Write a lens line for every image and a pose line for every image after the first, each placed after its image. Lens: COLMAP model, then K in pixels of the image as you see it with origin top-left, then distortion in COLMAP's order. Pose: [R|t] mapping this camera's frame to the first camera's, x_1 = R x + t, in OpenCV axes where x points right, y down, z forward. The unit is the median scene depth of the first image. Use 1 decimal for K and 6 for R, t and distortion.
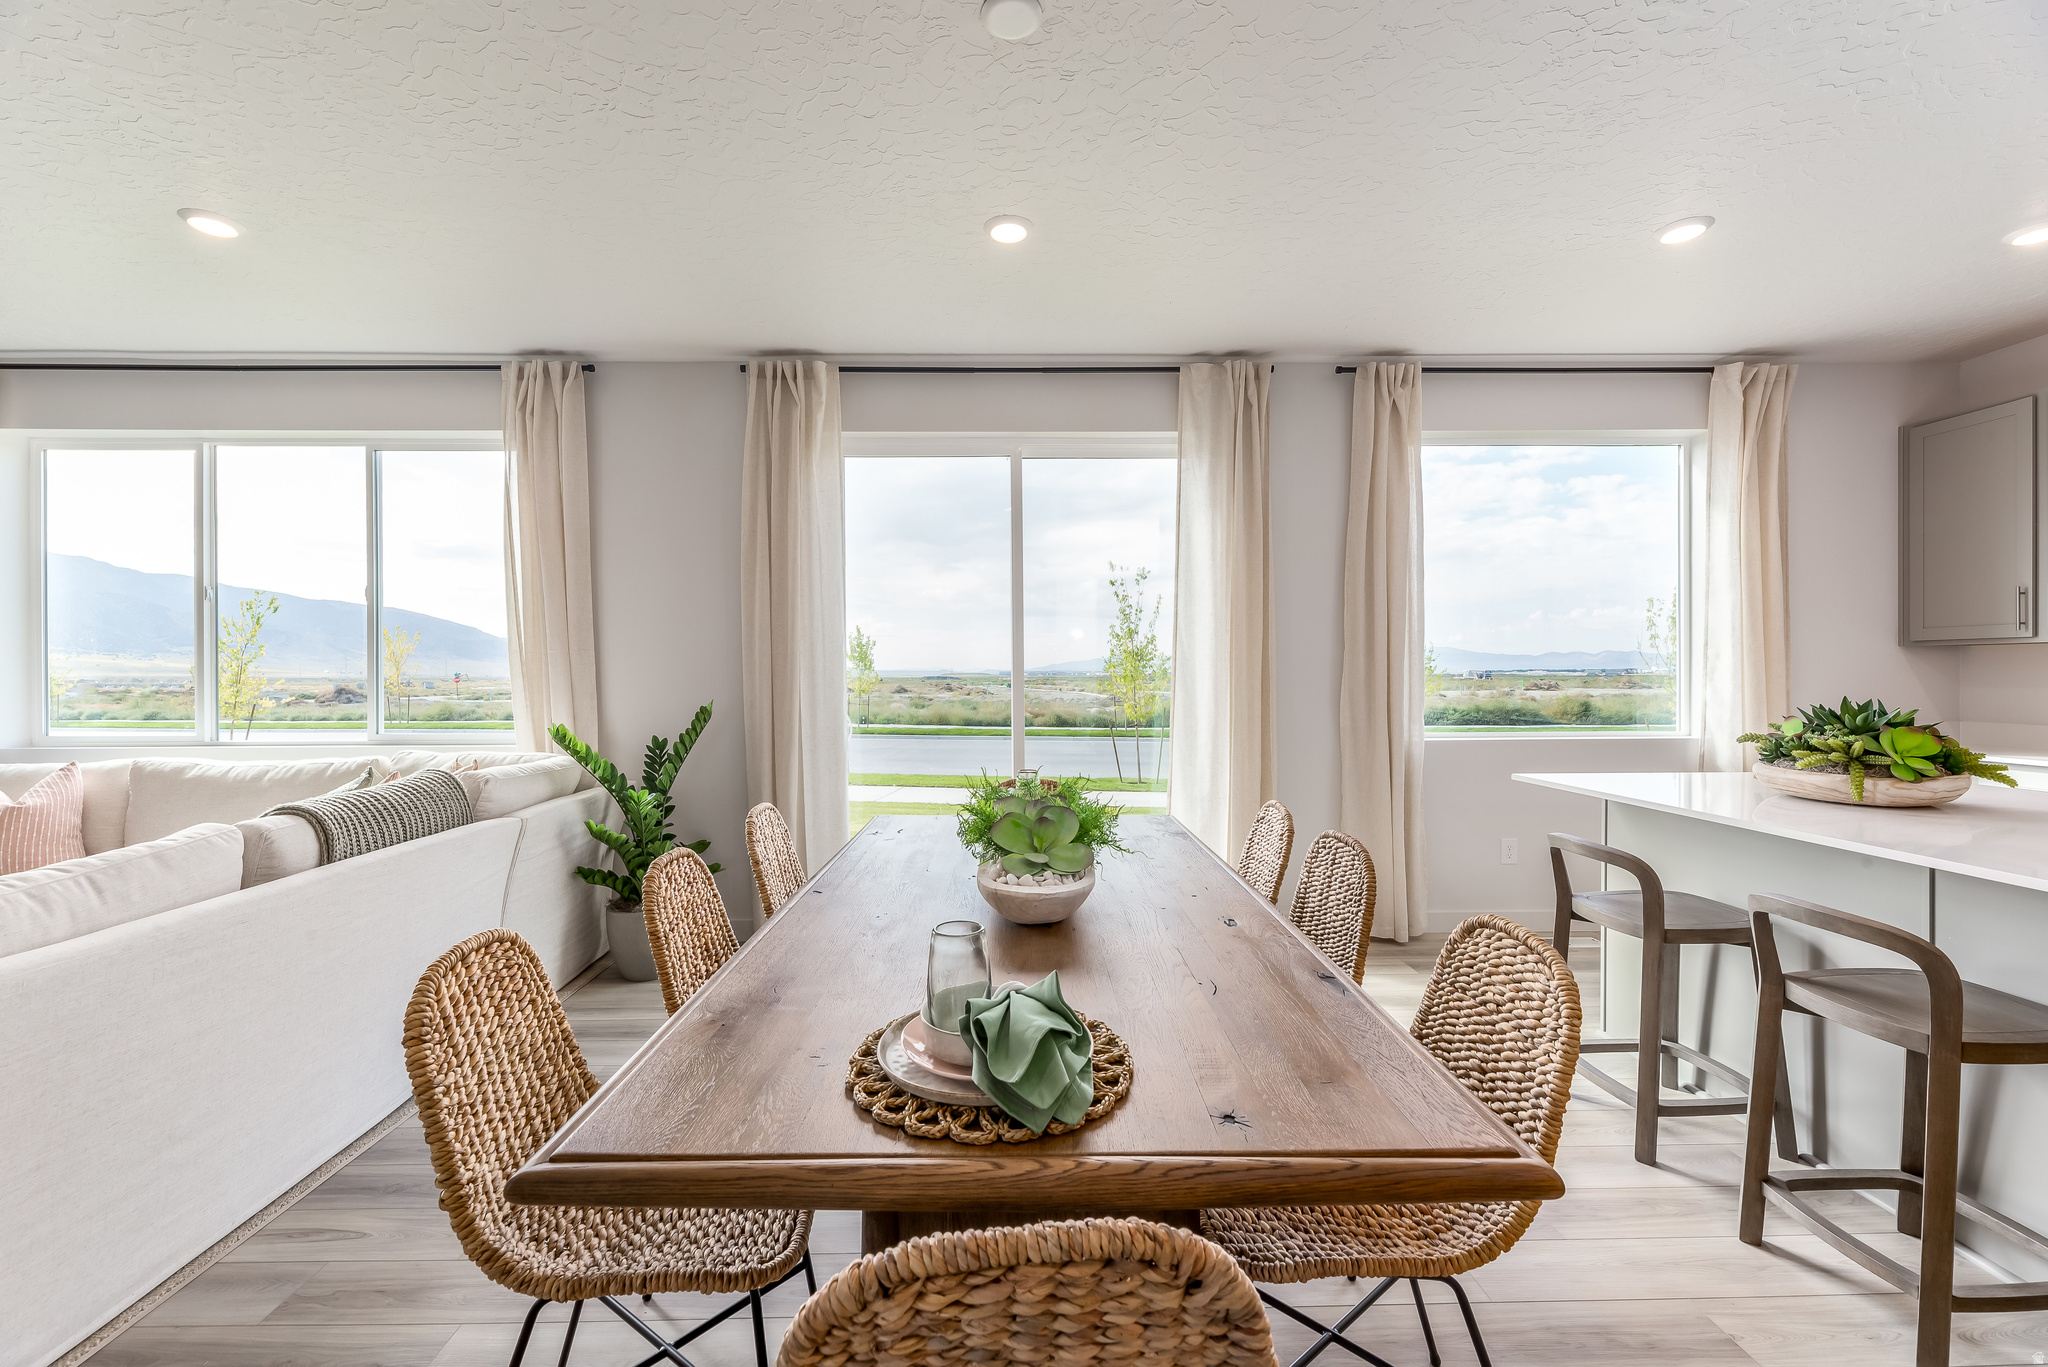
lens RADIAL K [[836.3, 0, 1030.9], [0, 836.3, 680.3], [0, 0, 1]] dist [-0.000891, -0.000057]
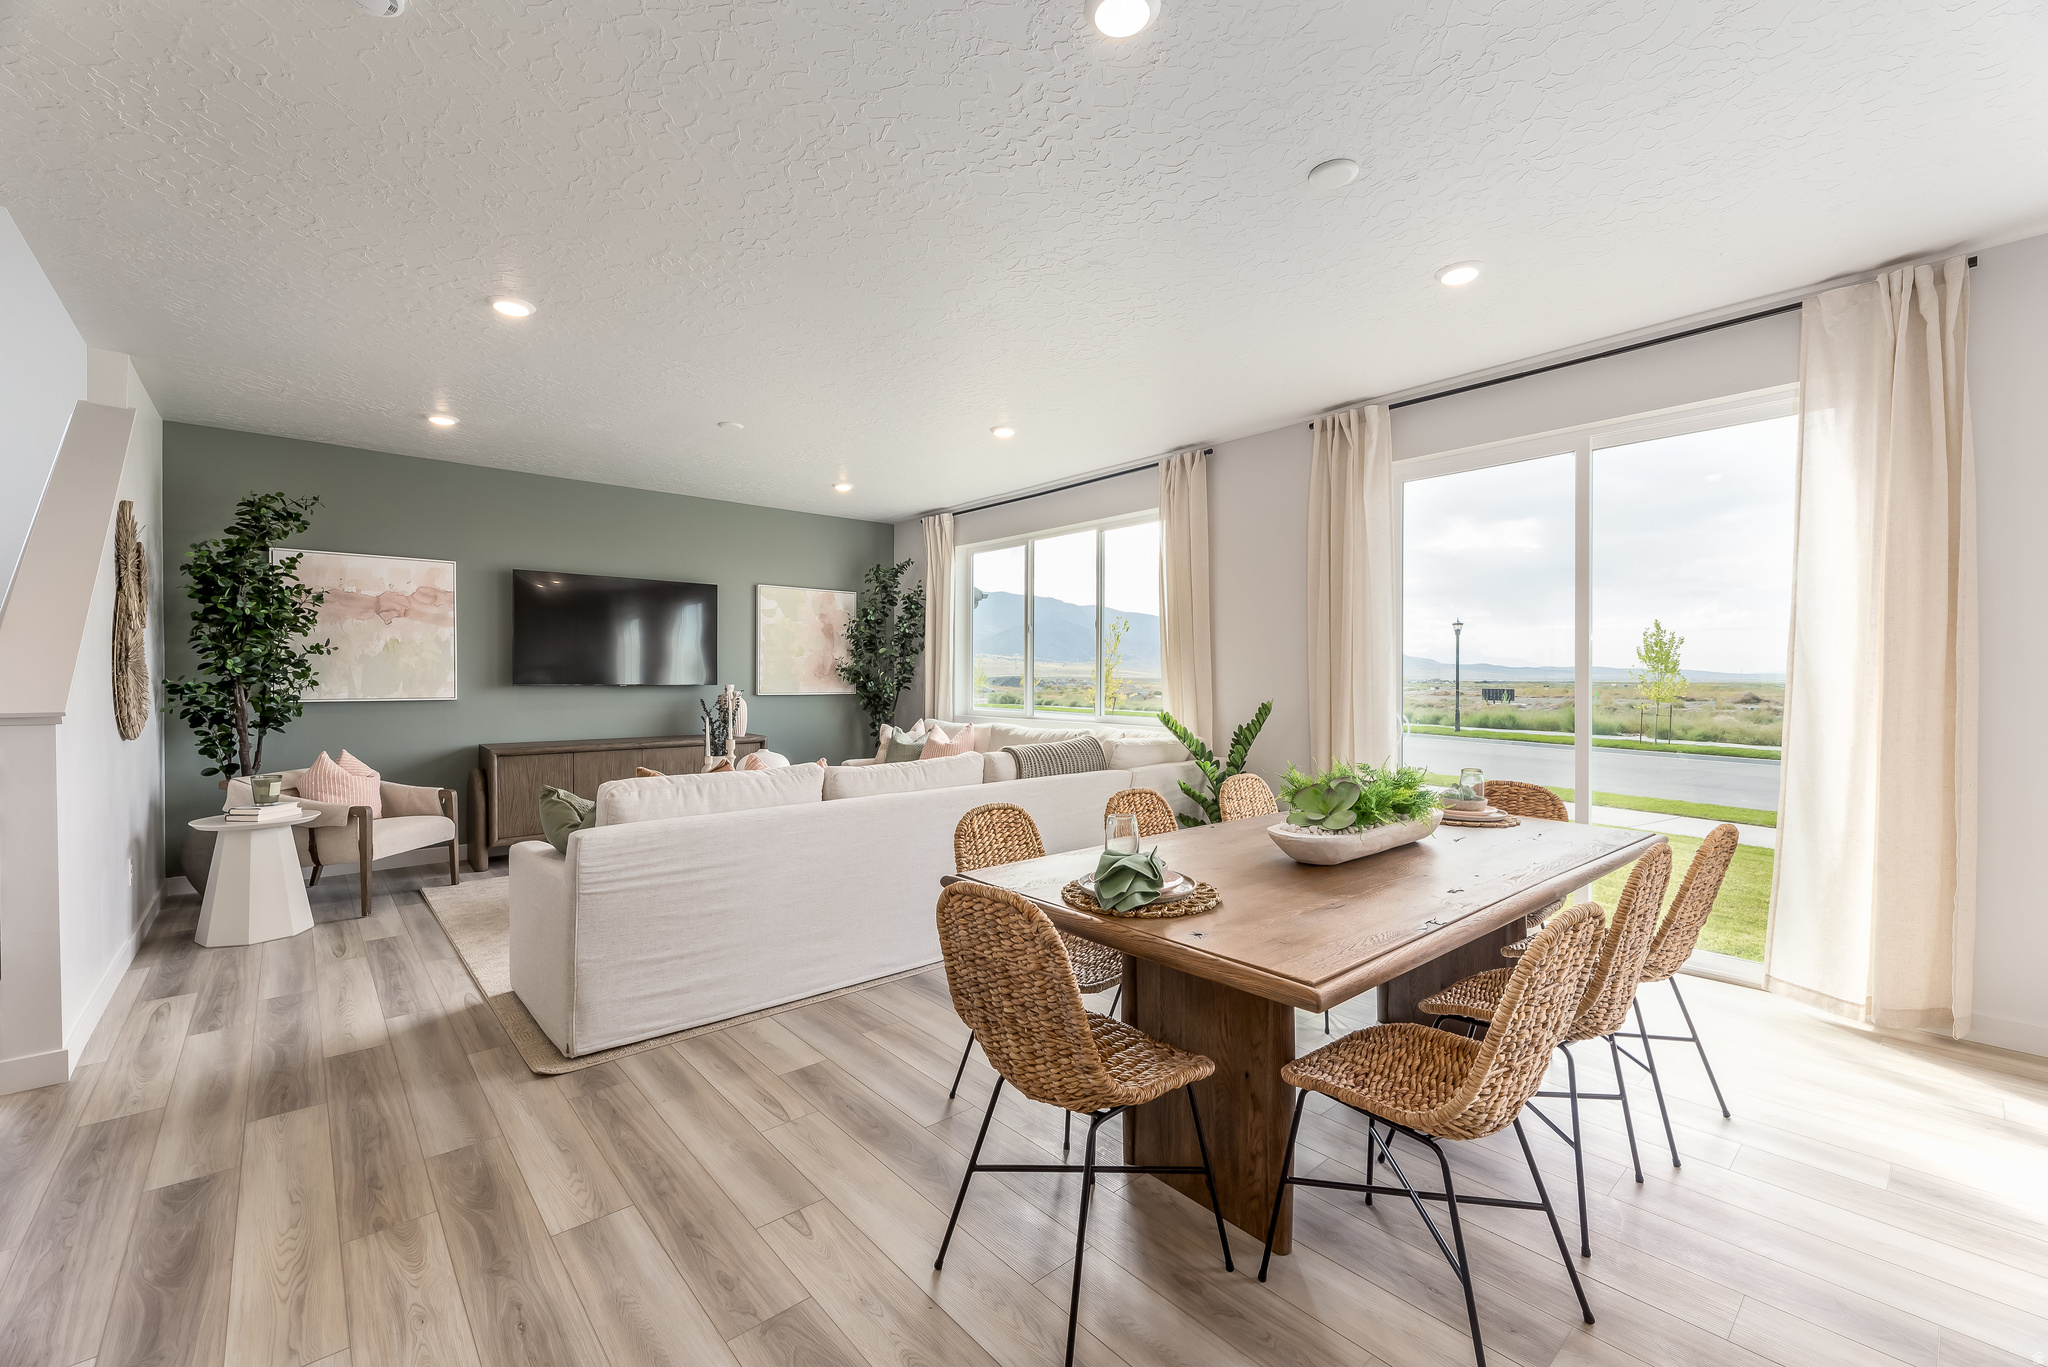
lens RADIAL K [[836.3, 0, 1023.9], [0, 836.3, 679.8], [0, 0, 1]] dist [-0.000891, -0.000057]
pose [[0.640441, 0.007405, -0.767972, 0.325744], [-0.010640, 0.999943, 0.000769, -0.001060], [0.767934, 0.007679, 0.640483, -0.096835]]
